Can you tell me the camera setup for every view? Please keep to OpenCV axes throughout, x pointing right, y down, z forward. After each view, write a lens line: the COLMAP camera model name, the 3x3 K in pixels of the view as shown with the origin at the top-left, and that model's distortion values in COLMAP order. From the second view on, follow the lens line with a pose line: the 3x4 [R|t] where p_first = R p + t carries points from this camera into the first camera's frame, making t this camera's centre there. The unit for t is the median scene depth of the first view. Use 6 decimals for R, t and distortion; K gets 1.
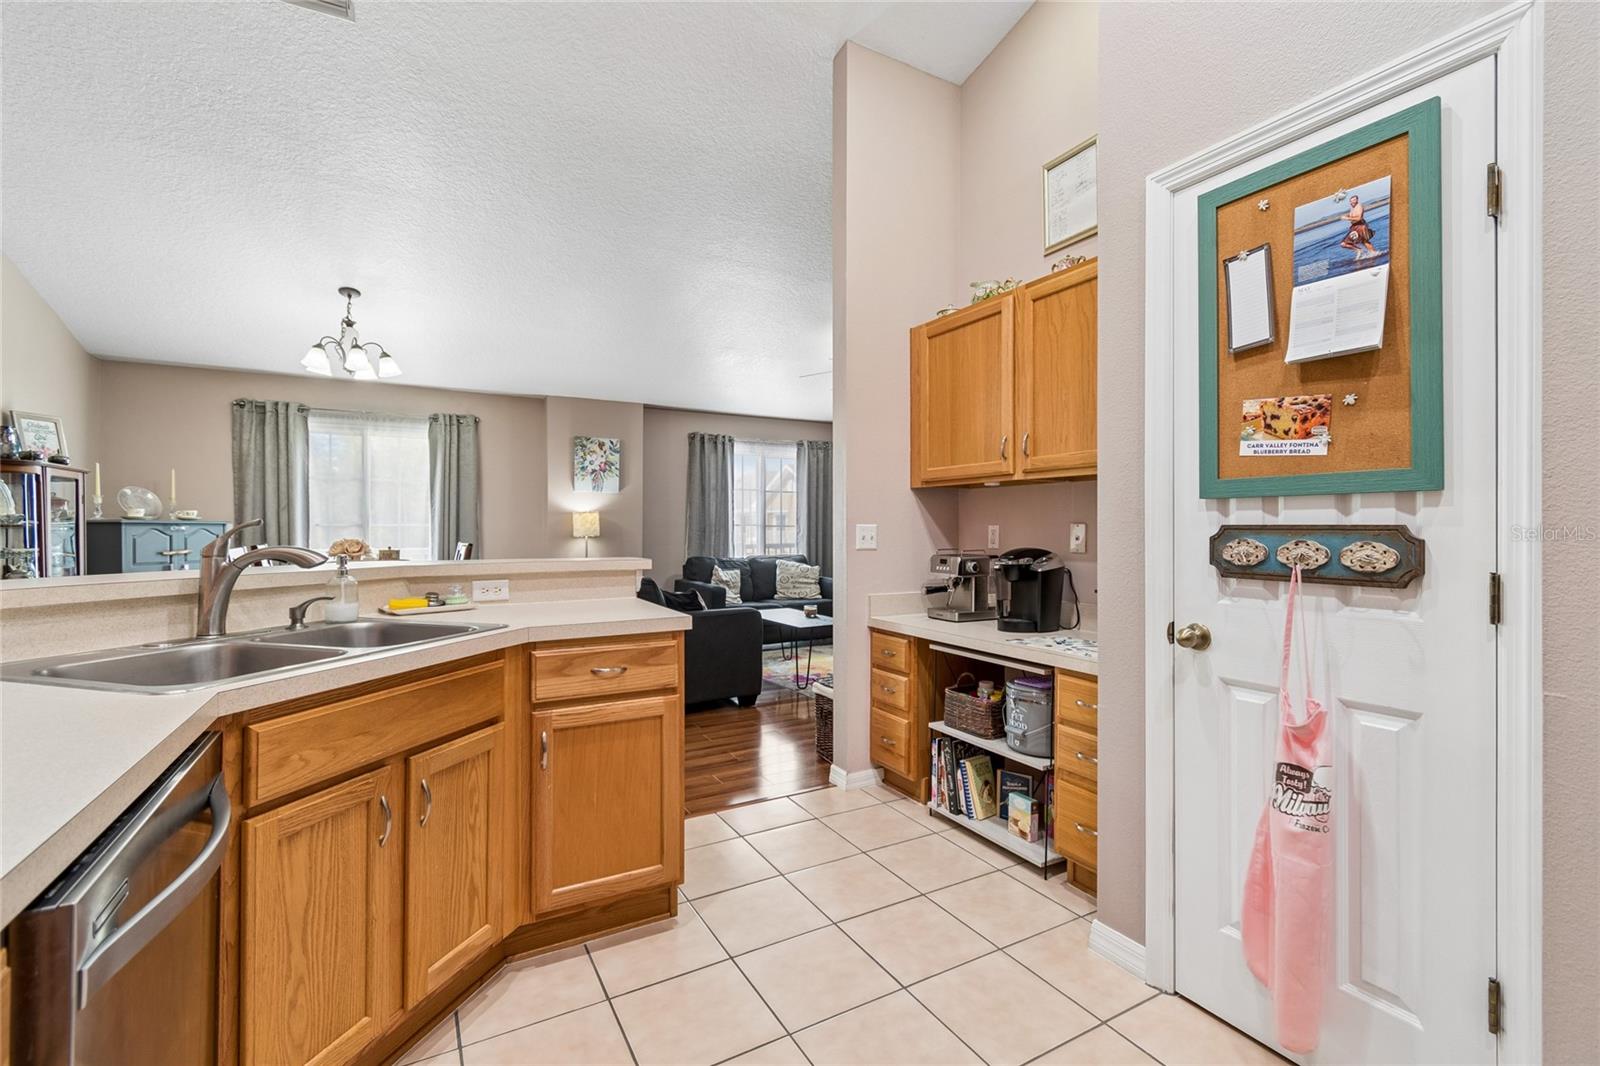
lens RADIAL K [[706.2, 0, 801.0], [0, 706.2, 530.3], [0, 0, 1]] dist [0.001042, -0.000269]
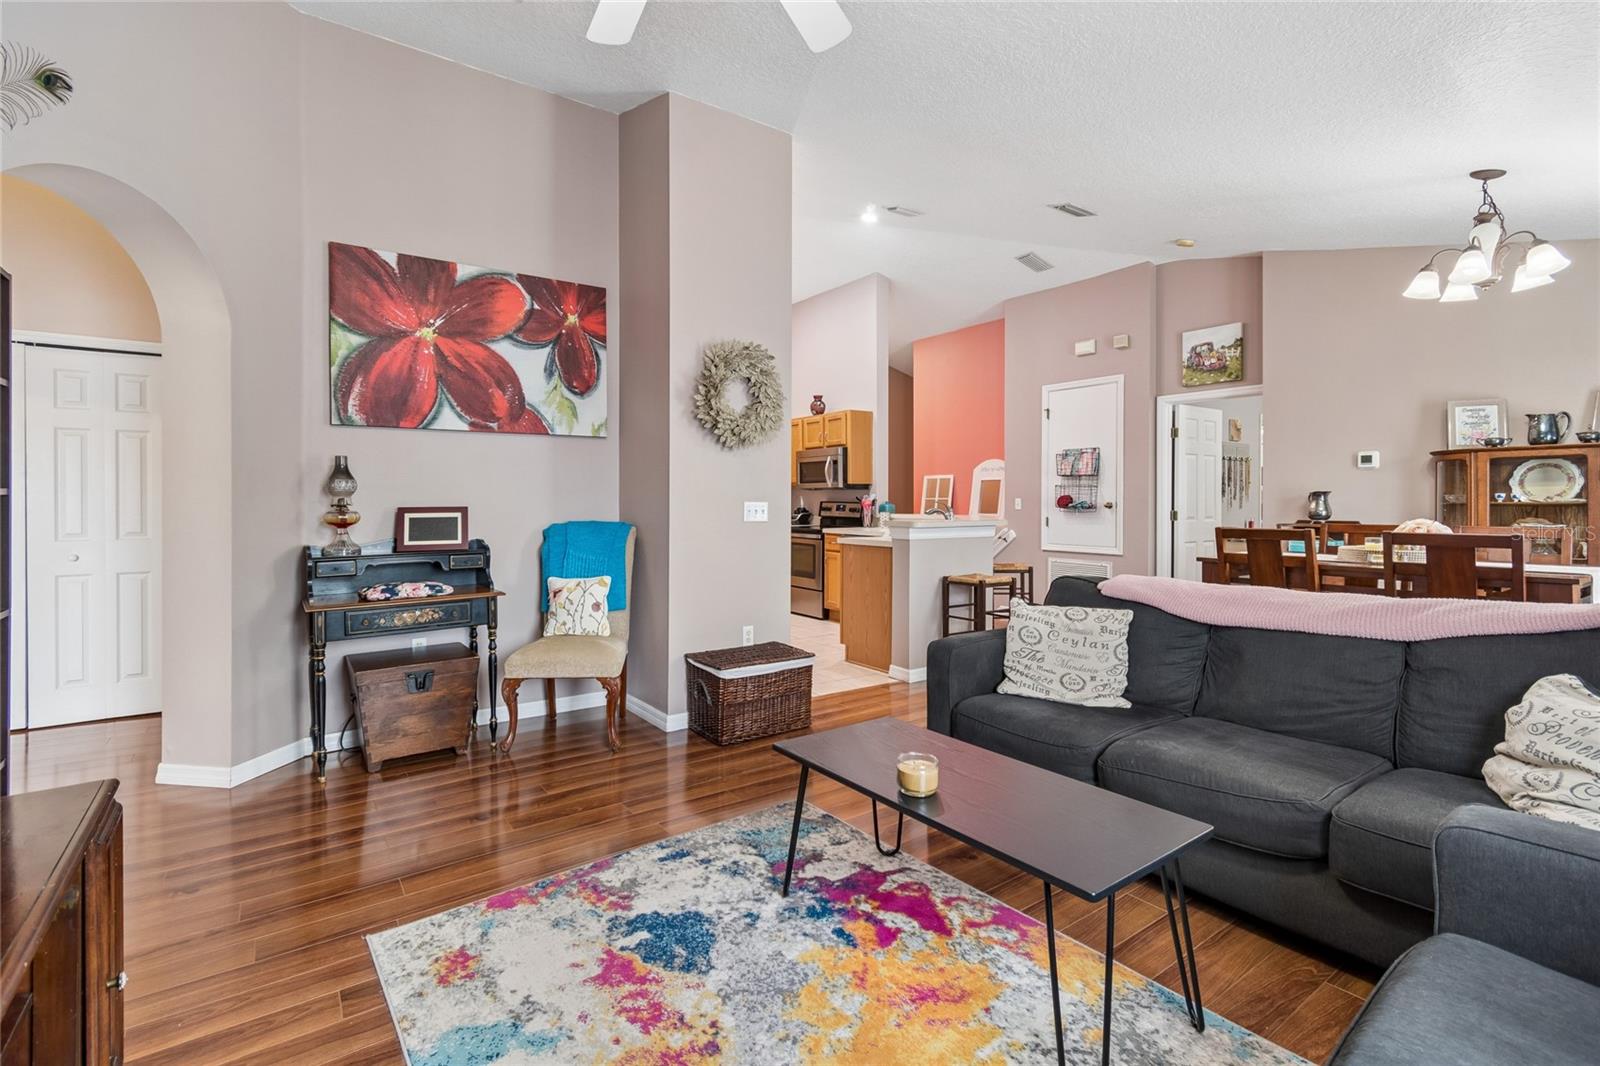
lens RADIAL K [[717.4, 0, 784.4], [0, 717.4, 506.3], [0, 0, 1]] dist [-0.001687, -0.000936]
pose [[-0.995600, -0.001510, -0.093697, 0.105114], [-0.002513, 0.999941, 0.010590, -0.007352], [0.093676, 0.010778, -0.995544, 1.354807]]
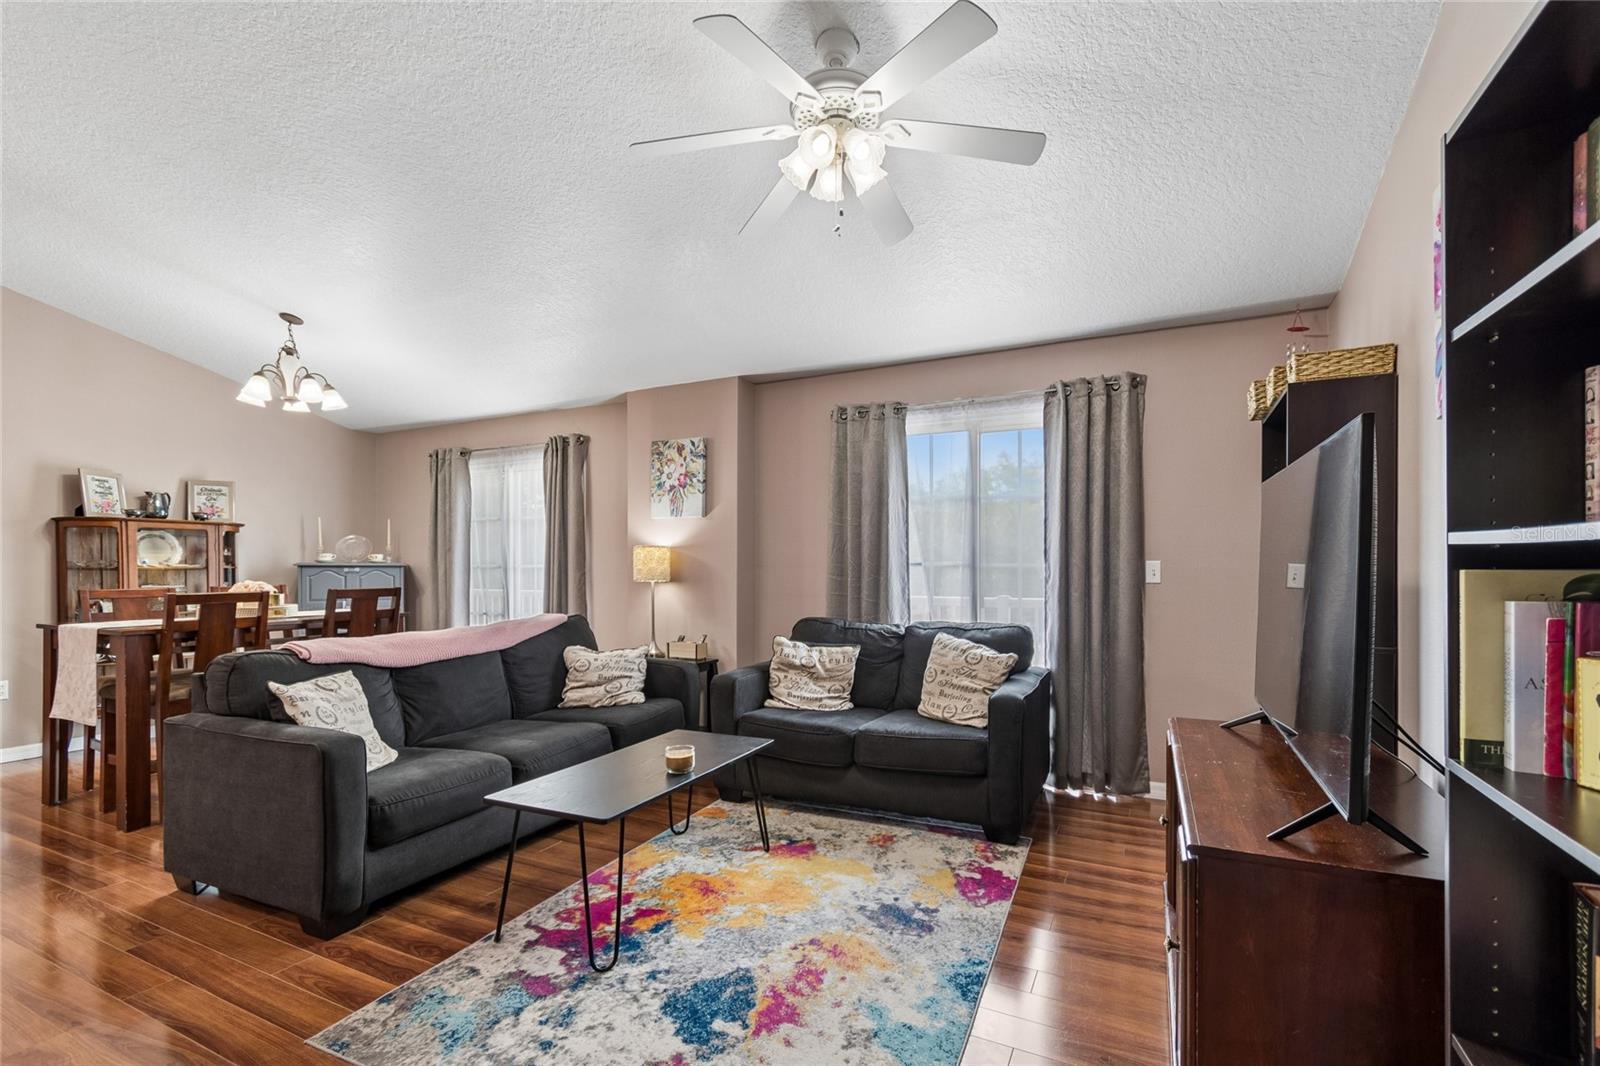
lens RADIAL K [[720.5, 0, 806.7], [0, 720.5, 570.8], [0, 0, 1]] dist [-0.000653, -0.000266]
pose [[0.562265, 0.001134, -0.826956, 0.440136], [-0.002040, 0.999998, -0.000016, -0.002602], [0.826955, 0.001696, 0.562266, 0.844613]]
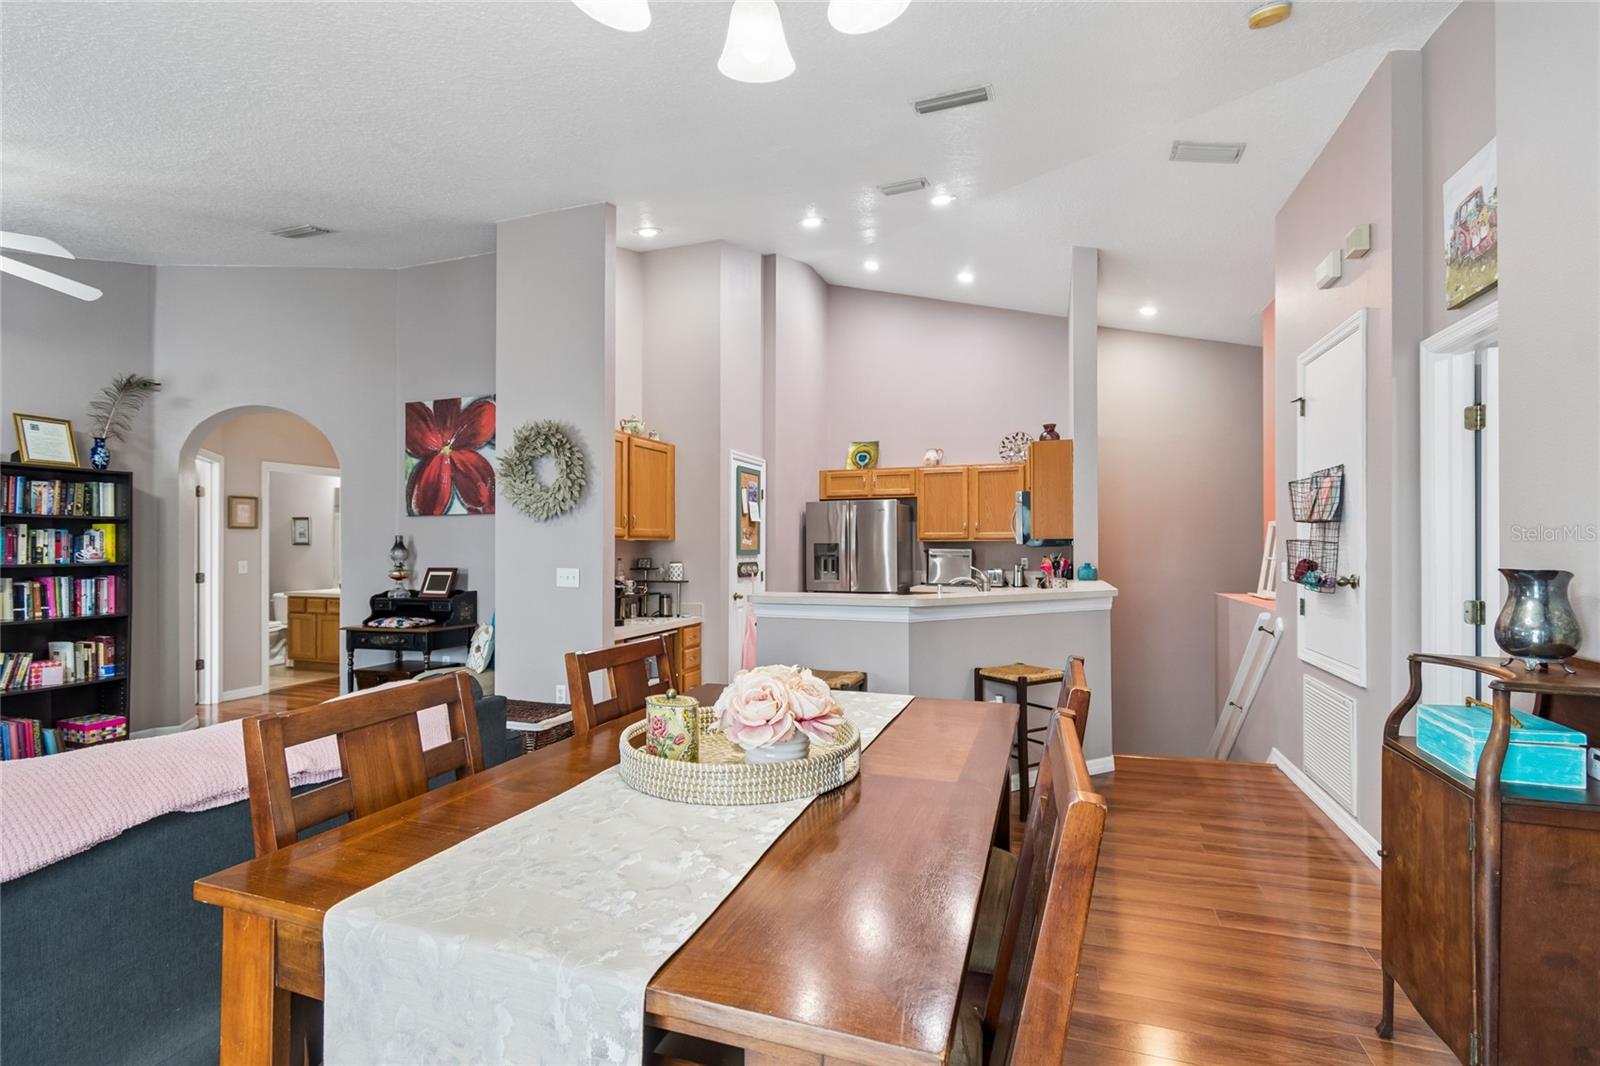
lens RADIAL K [[703.8, 0, 809.5], [0, 703.8, 544.1], [0, 0, 1]] dist [0.000099, -0.000090]
pose [[-0.664578, 0.002490, 0.747215, -0.676631], [0.003181, 0.999995, -0.000504, -0.029048], [-0.747212, 0.002042, -0.664582, 0.929641]]
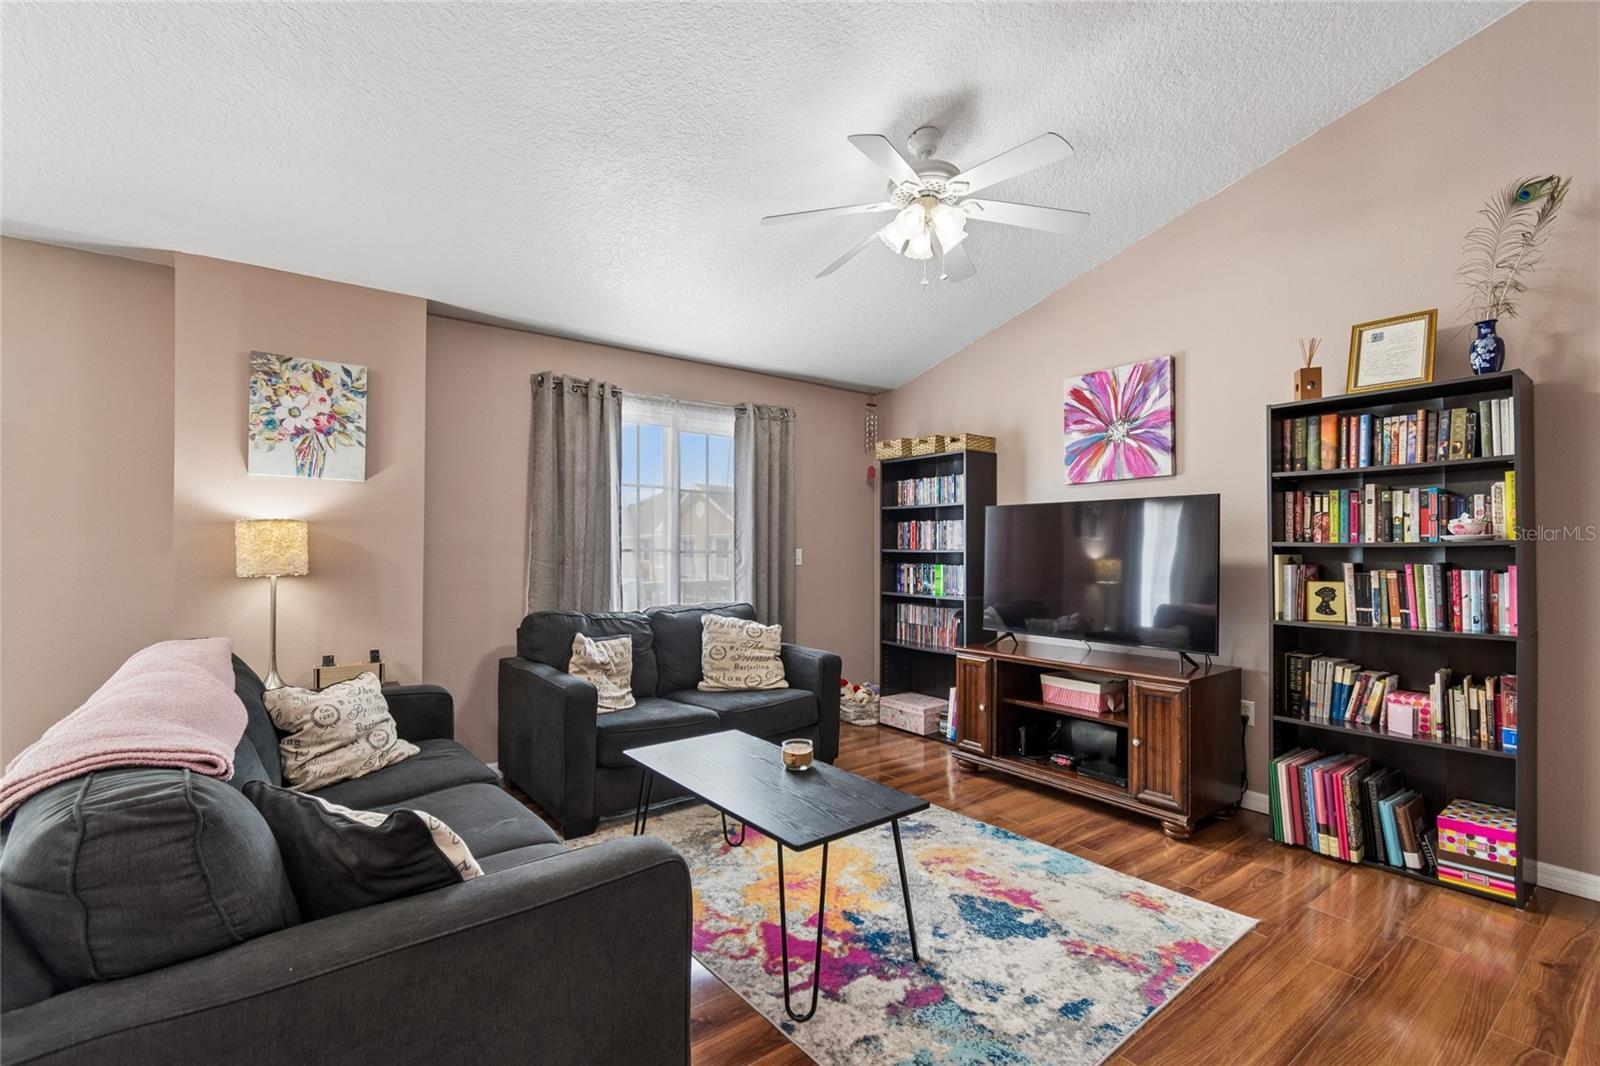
lens RADIAL K [[703.8, 0, 797.9], [0, 703.8, 545.1], [0, 0, 1]] dist [0.002124, 0.000237]
pose [[0.991888, -0.001359, 0.127108, -0.040140], [0.003508, 0.999855, -0.016685, -0.002450], [-0.127066, 0.016995, 0.991749, 0.608288]]
